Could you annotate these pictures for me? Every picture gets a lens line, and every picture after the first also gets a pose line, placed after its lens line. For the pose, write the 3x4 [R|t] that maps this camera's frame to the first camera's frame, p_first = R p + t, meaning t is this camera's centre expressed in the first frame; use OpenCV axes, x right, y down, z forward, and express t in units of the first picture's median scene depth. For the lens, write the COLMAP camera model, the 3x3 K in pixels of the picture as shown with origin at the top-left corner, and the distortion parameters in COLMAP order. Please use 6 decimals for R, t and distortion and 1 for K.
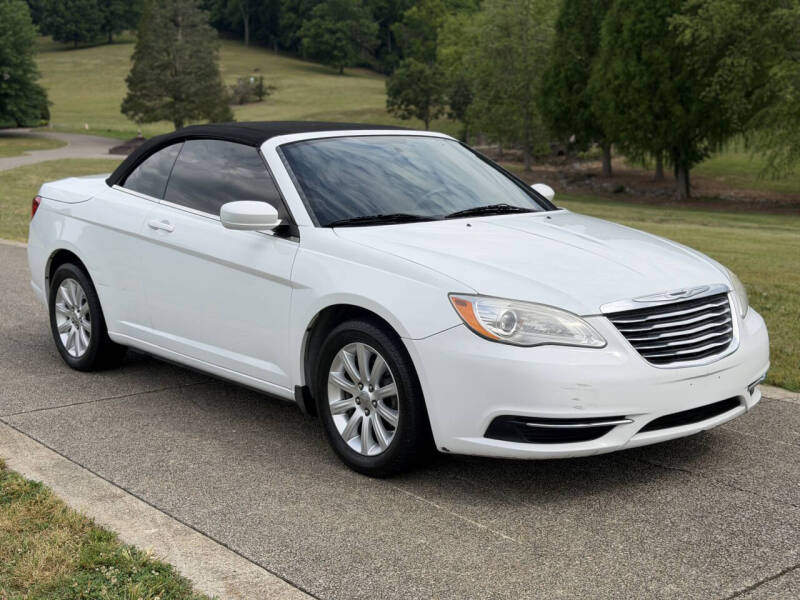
lens RADIAL K [[1100.6, 0, 400.0], [0, 1100.6, 300.0], [0, 0, 1]] dist [0.156766, -0.320336]
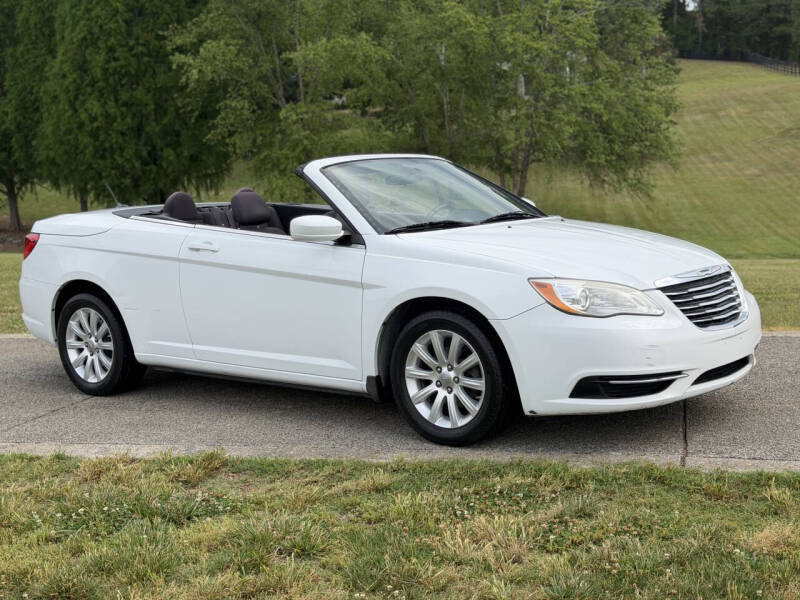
lens RADIAL K [[1100.6, 0, 400.0], [0, 1100.6, 300.0], [0, 0, 1]] dist [0.156766, -0.320336]
pose [[0.981989, -0.054854, 0.180799, -0.273117], [0.063134, 0.997189, -0.040359, 0.049555], [-0.178077, 0.051047, 0.982692, -0.118844]]
